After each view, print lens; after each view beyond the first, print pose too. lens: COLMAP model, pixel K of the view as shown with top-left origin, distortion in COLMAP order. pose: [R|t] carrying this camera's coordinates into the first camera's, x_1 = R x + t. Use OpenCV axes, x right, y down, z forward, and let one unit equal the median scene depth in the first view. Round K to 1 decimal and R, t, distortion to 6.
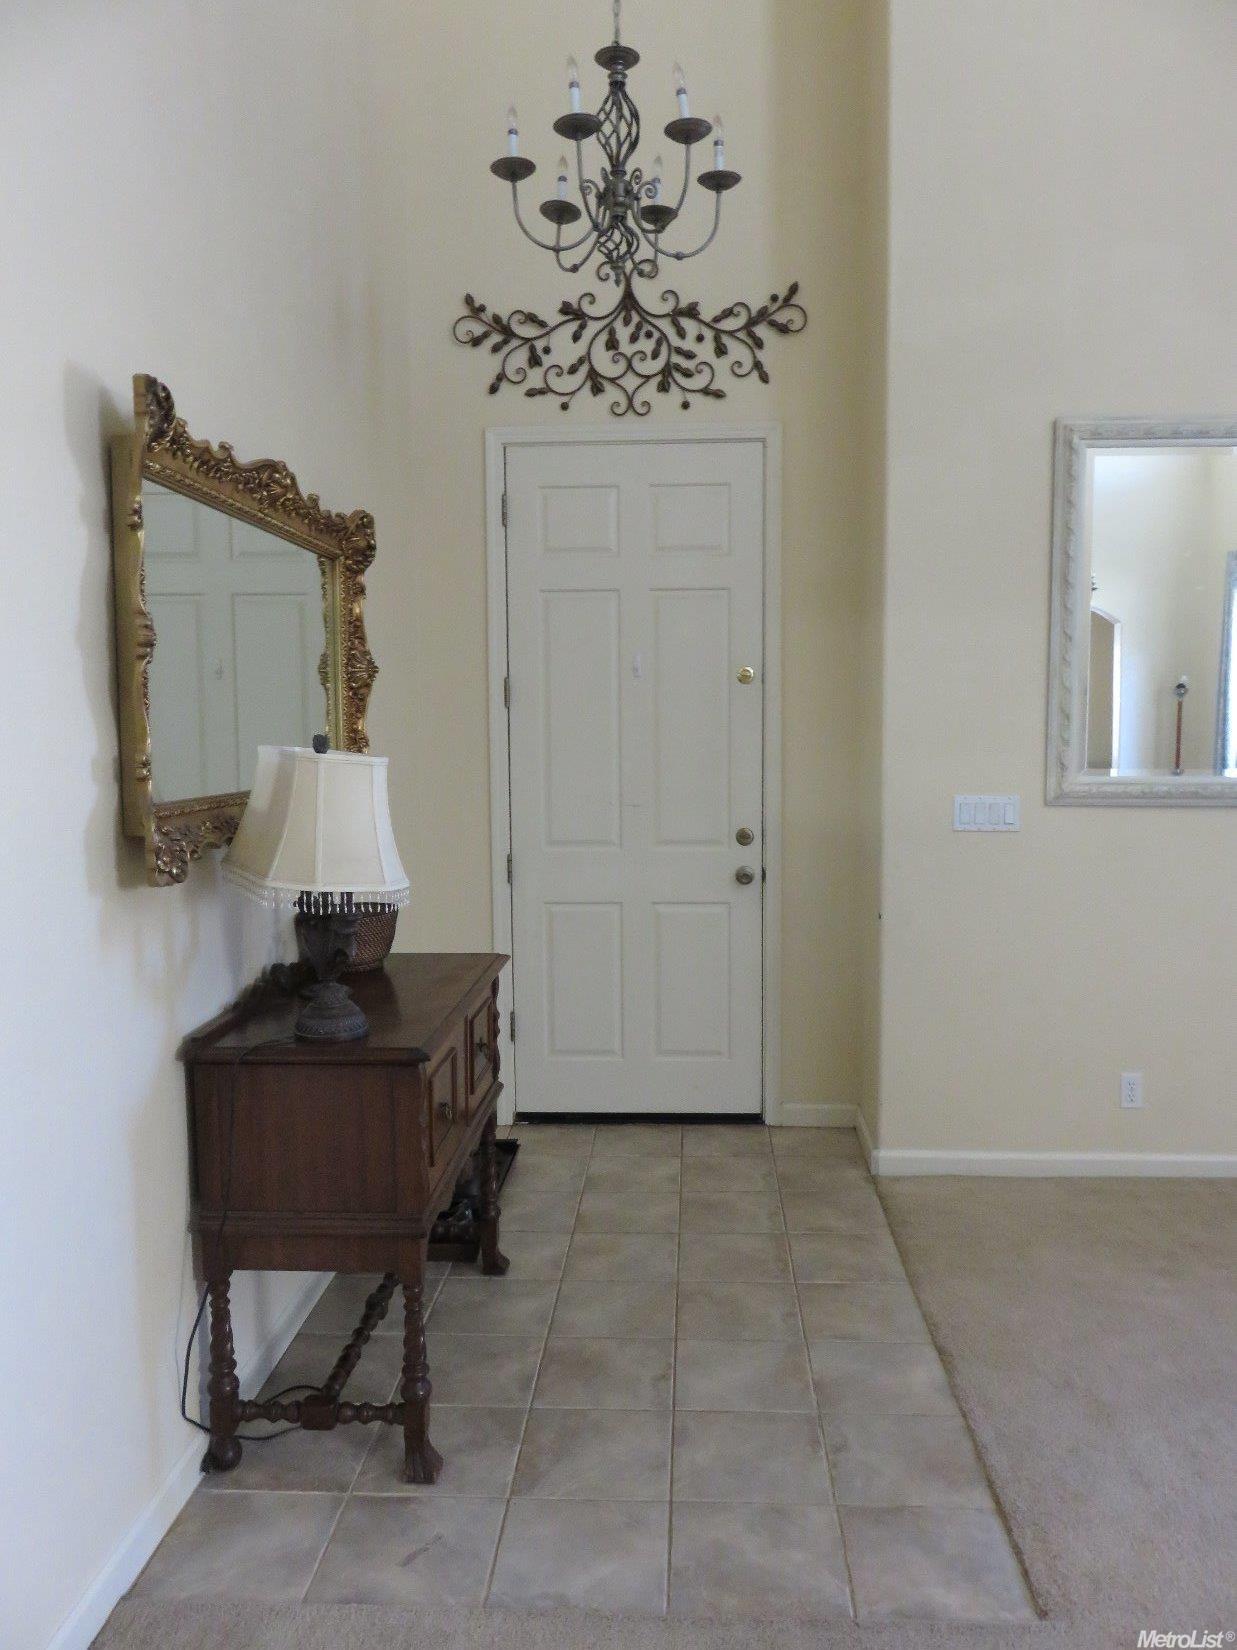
lens RADIAL K [[1226.1, 0, 618.5], [0, 1226.1, 825.0], [0, 0, 1]] dist [-0.003018, 0.003192]
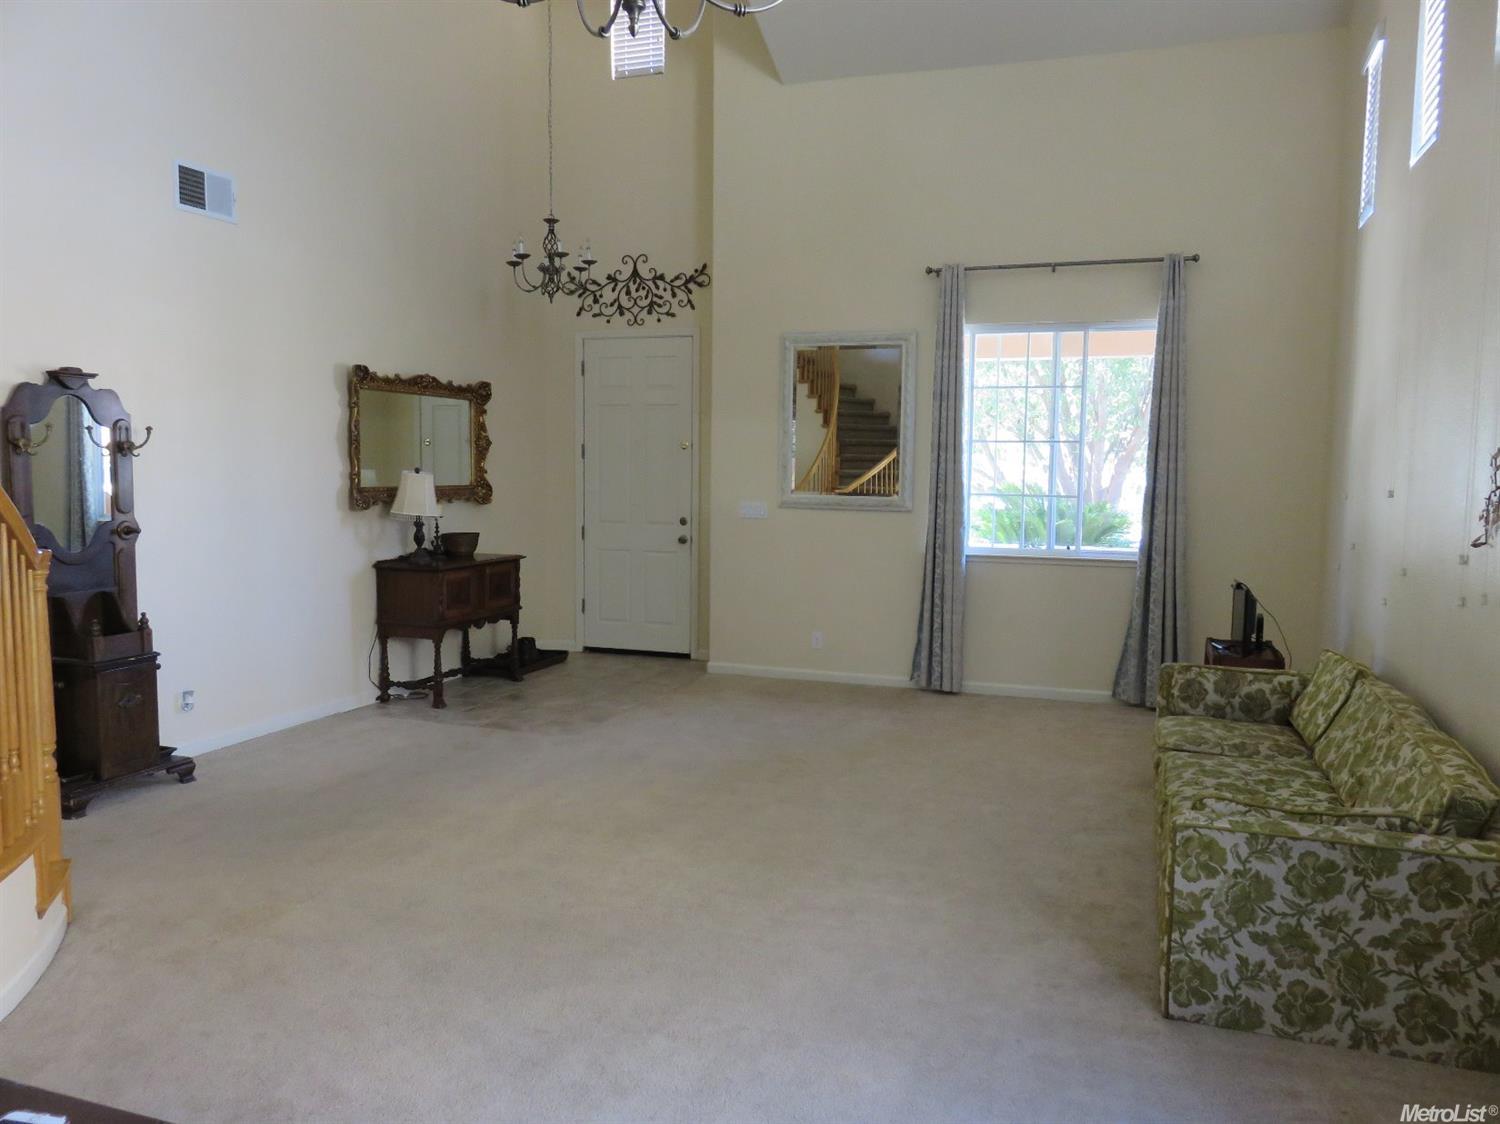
lens RADIAL K [[1114.6, 0, 750.0], [0, 1114.6, 562.0], [0, 0, 1]] dist [-0.003018, 0.003192]
pose [[0.959667, 0.043483, -0.277758, 0.777130], [-0.042684, 0.999049, 0.008925, 0.060030], [0.277882, 0.003291, 0.960610, -0.847562]]
